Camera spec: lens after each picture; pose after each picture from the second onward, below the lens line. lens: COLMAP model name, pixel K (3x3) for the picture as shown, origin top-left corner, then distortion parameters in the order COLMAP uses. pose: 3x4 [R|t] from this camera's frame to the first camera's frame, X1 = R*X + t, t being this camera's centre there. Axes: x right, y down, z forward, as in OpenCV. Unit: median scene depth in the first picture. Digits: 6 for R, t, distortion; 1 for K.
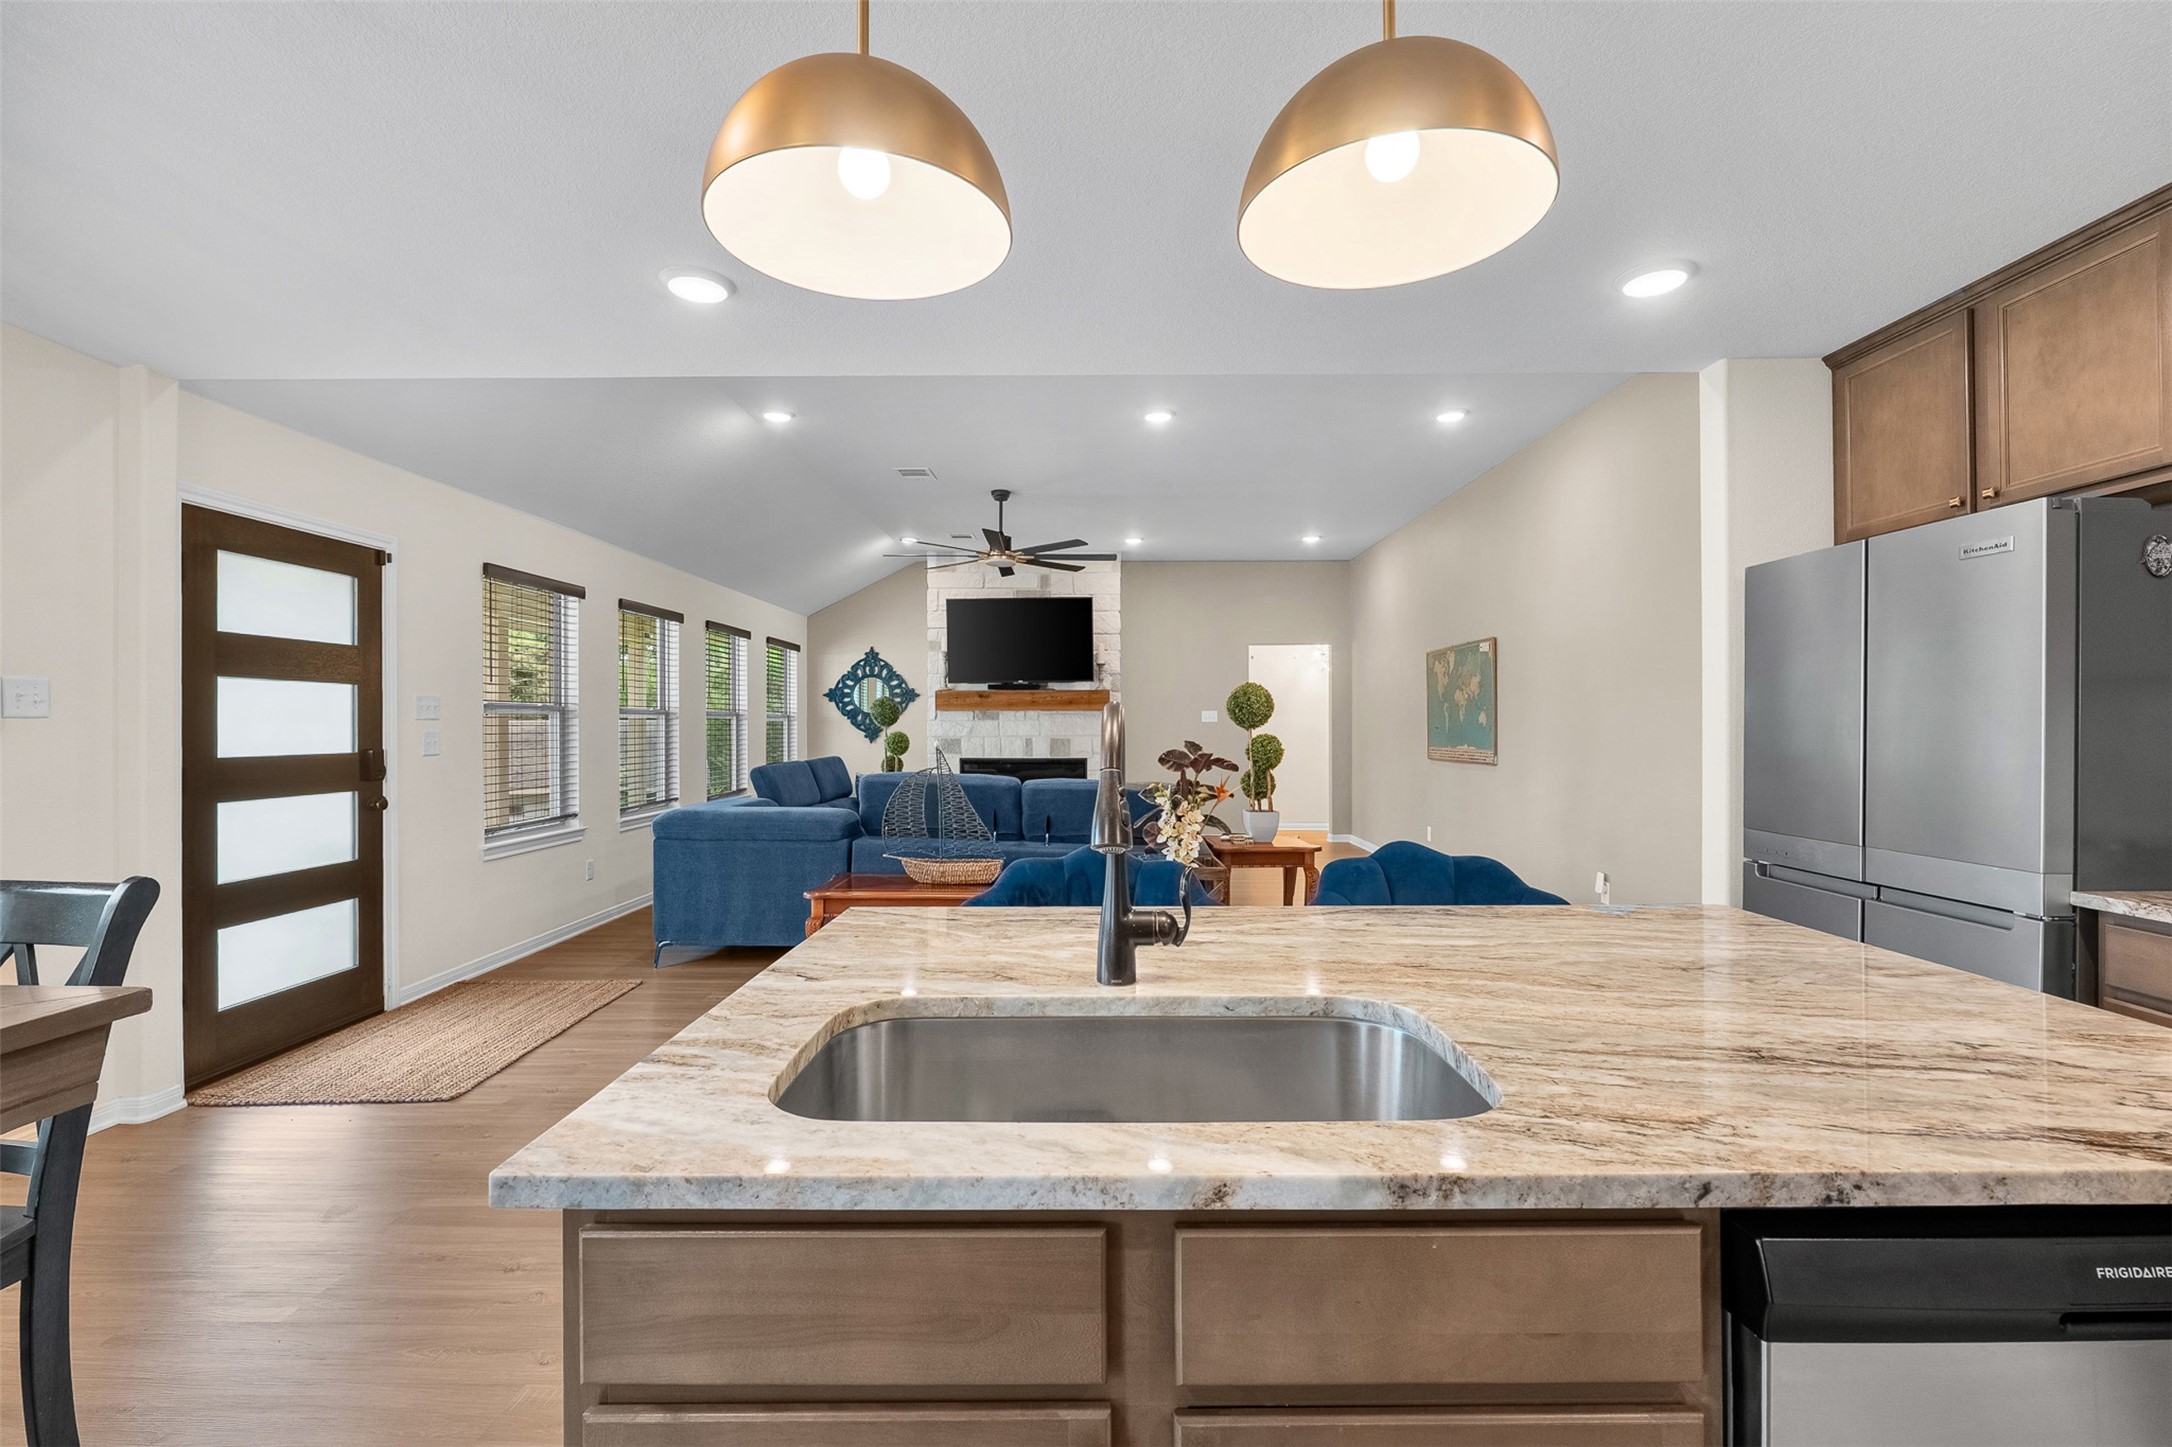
lens RADIAL K [[932.1, 0, 1086.0], [0, 932.1, 723.5], [0, 0, 1]] dist [-0.002781, -0.000543]
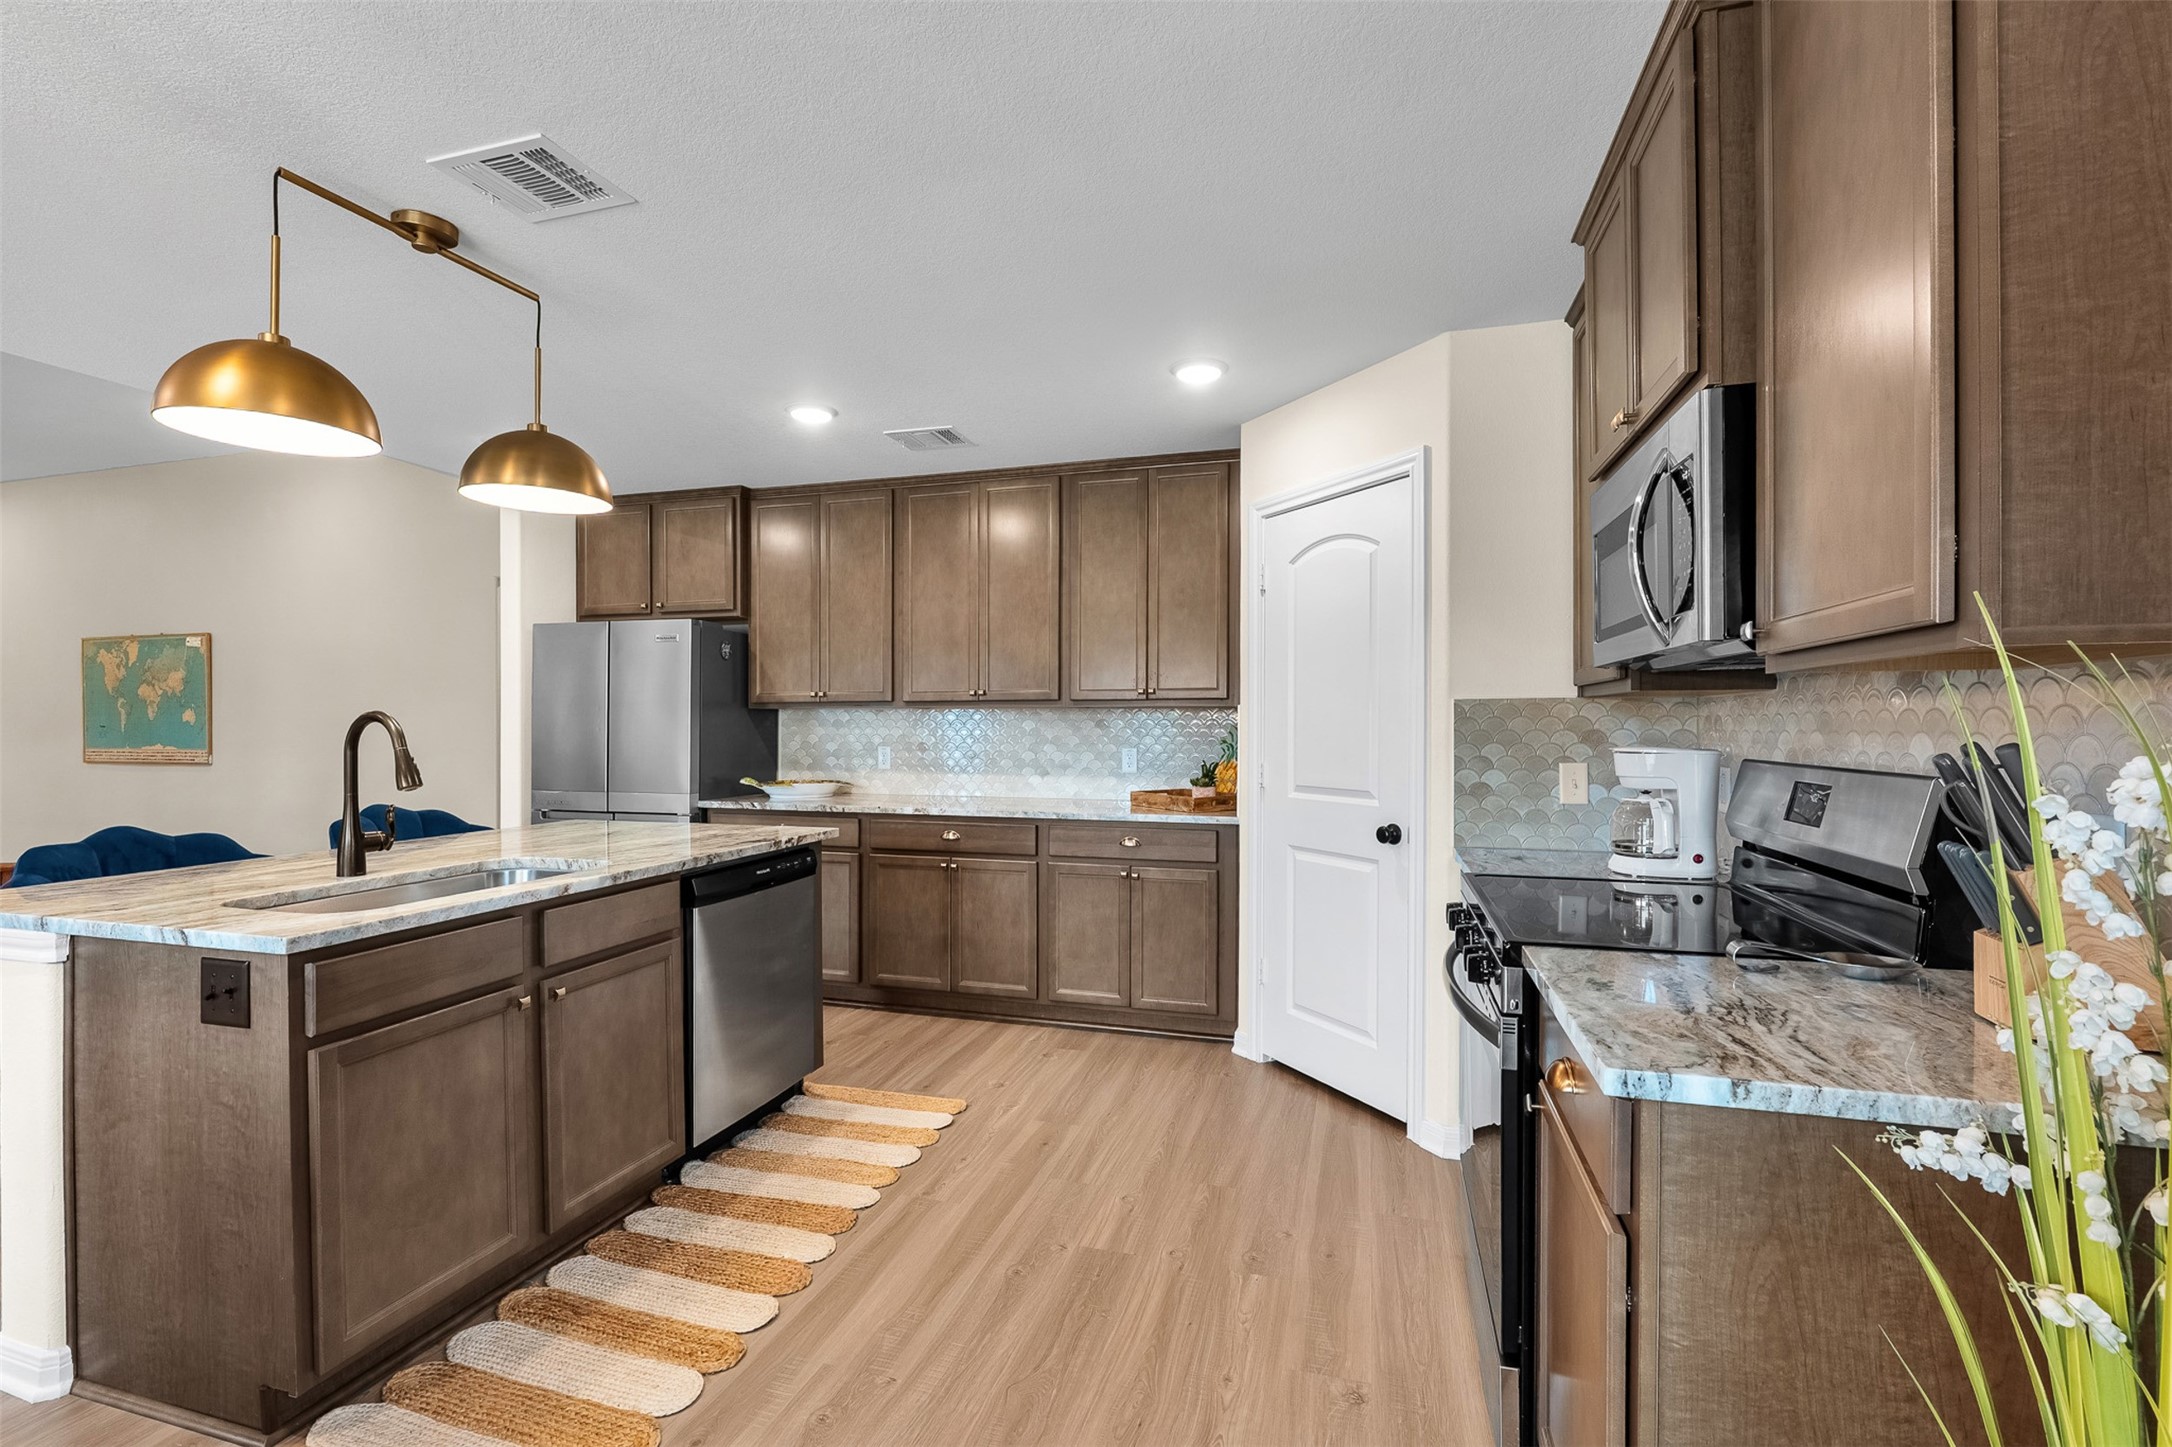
lens RADIAL K [[950.4, 0, 1091.3], [0, 950.4, 729.9], [0, 0, 1]] dist [-0.001441, -0.000387]
pose [[0.278299, -0.004084, 0.960486, -0.172565], [-0.003806, 0.999978, 0.005355, -0.000376], [-0.960487, -0.005146, 0.278277, -0.105857]]
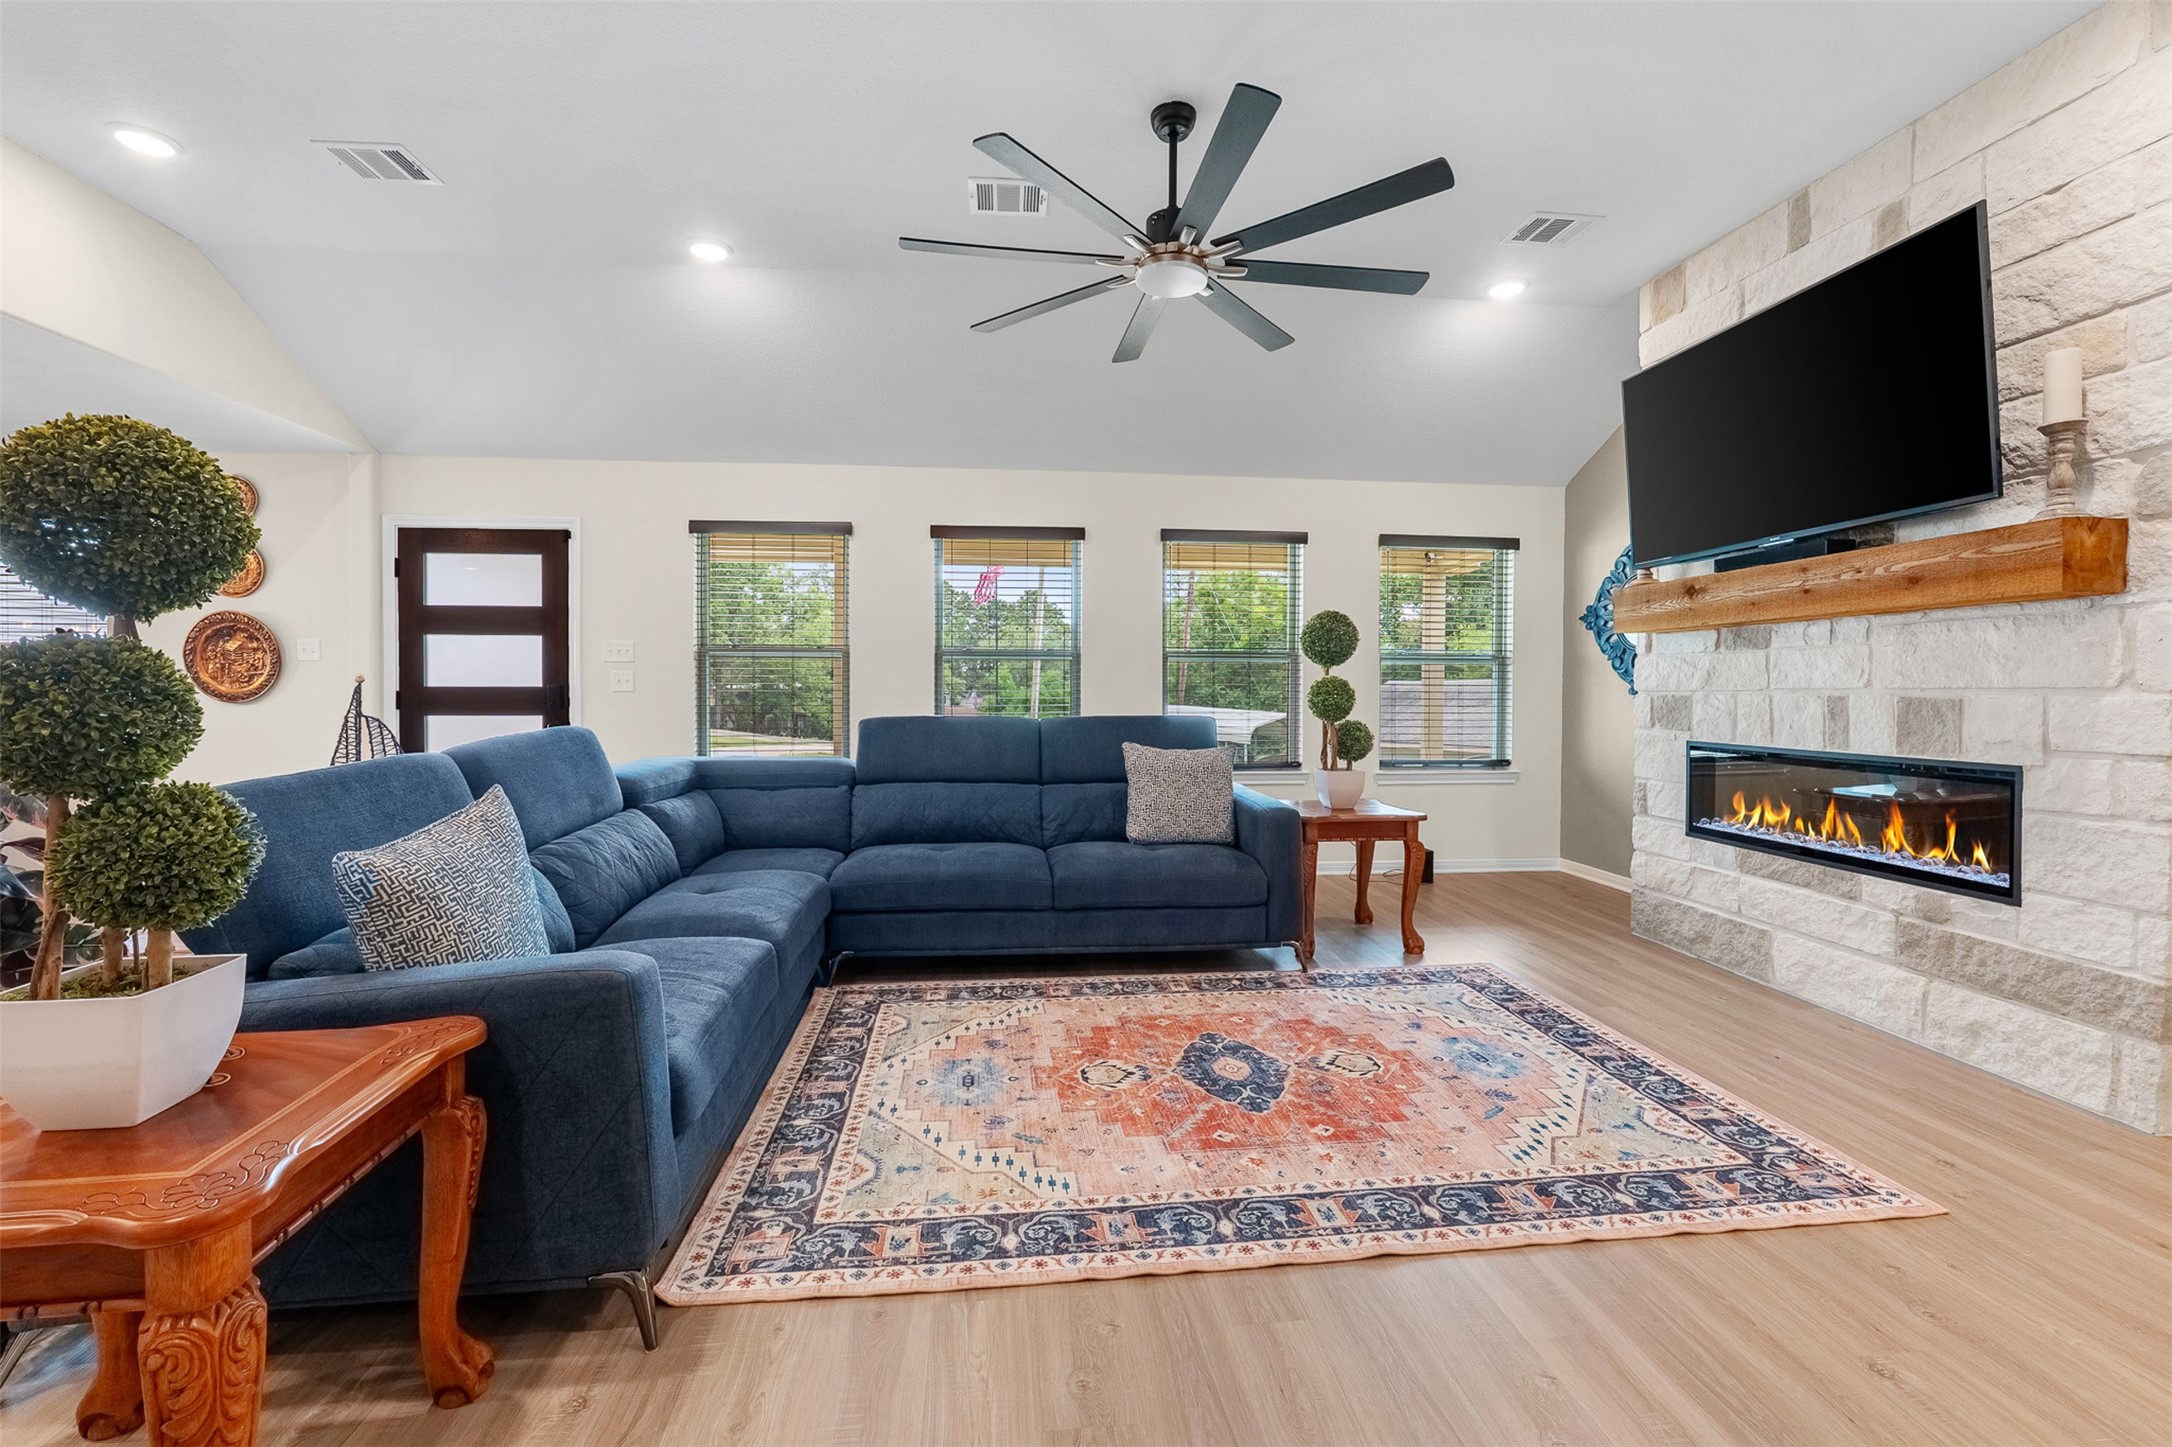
lens RADIAL K [[884.2, 0, 1086.0], [0, 884.2, 723.5], [0, 0, 1]] dist [-0.019888, 0.000118]
pose [[0.119353, 0.039709, -0.992057, 0.234718], [-0.001838, 0.999207, 0.039775, 0.013636], [0.992850, -0.002924, 0.119331, 0.684945]]
